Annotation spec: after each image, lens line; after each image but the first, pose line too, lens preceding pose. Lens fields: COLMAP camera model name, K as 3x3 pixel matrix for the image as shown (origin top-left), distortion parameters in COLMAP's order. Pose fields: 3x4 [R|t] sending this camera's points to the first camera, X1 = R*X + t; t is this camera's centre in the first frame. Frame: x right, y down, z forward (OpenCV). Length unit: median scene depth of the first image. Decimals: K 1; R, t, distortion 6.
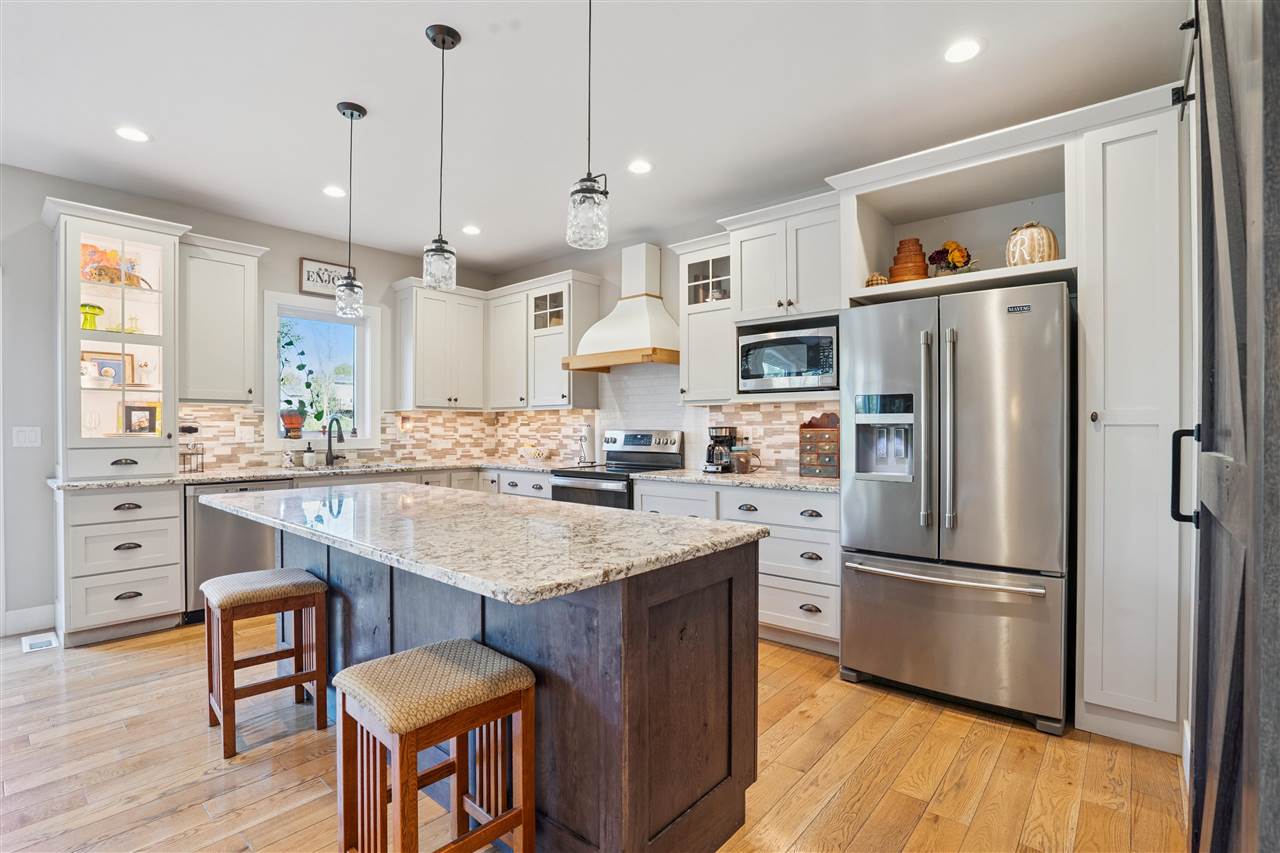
lens RADIAL K [[593.1, 0, 641.9], [0, 593.1, 433.7], [0, 0, 1]] dist [-0.004165, -0.000616]
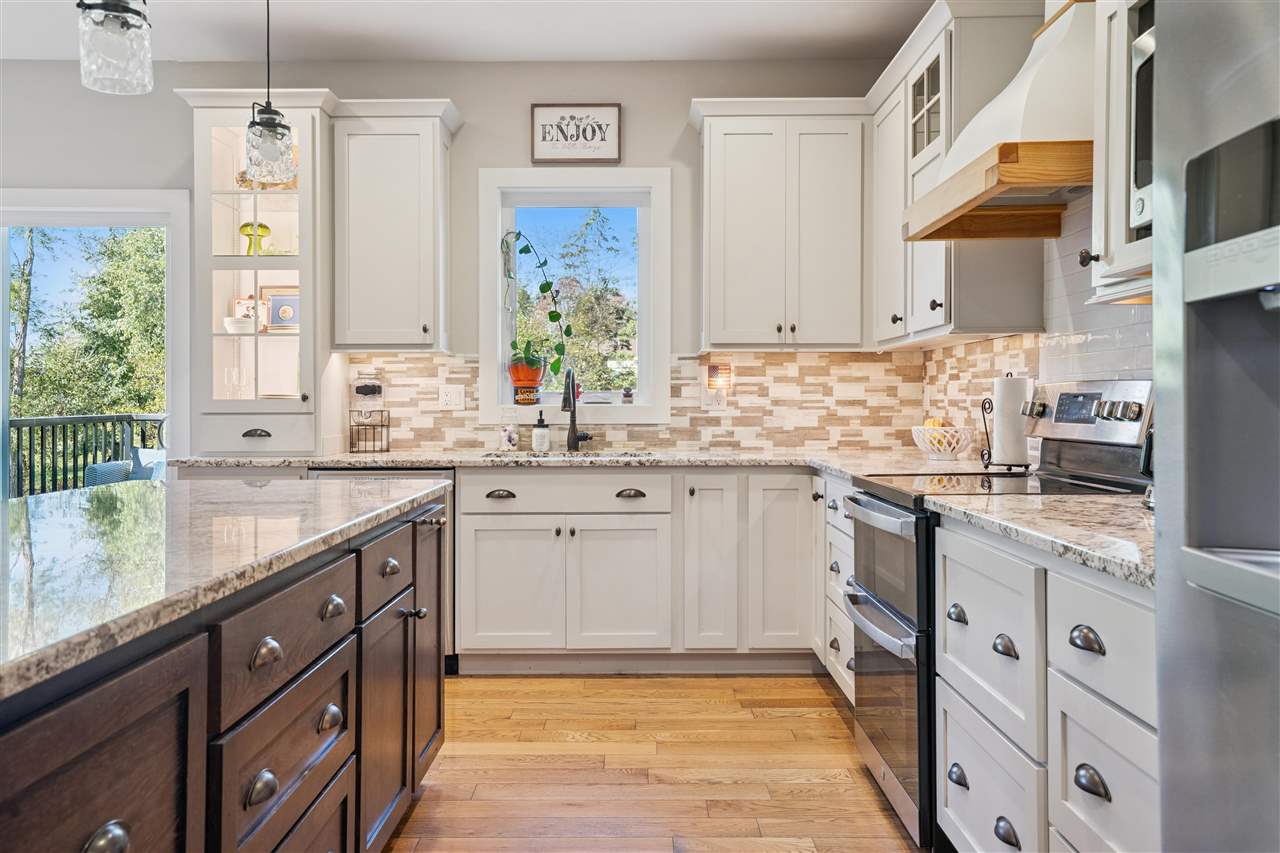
lens RADIAL K [[1083.4, 0, 639.5], [0, 1083.4, 413.8], [0, 0, 1]] dist [0.050914, 0.000955]
pose [[0.654351, 0.007248, -0.756156, 0.300958], [-0.003530, 0.999972, 0.006530, 0.009019], [0.756183, -0.001603, 0.654359, 0.318831]]
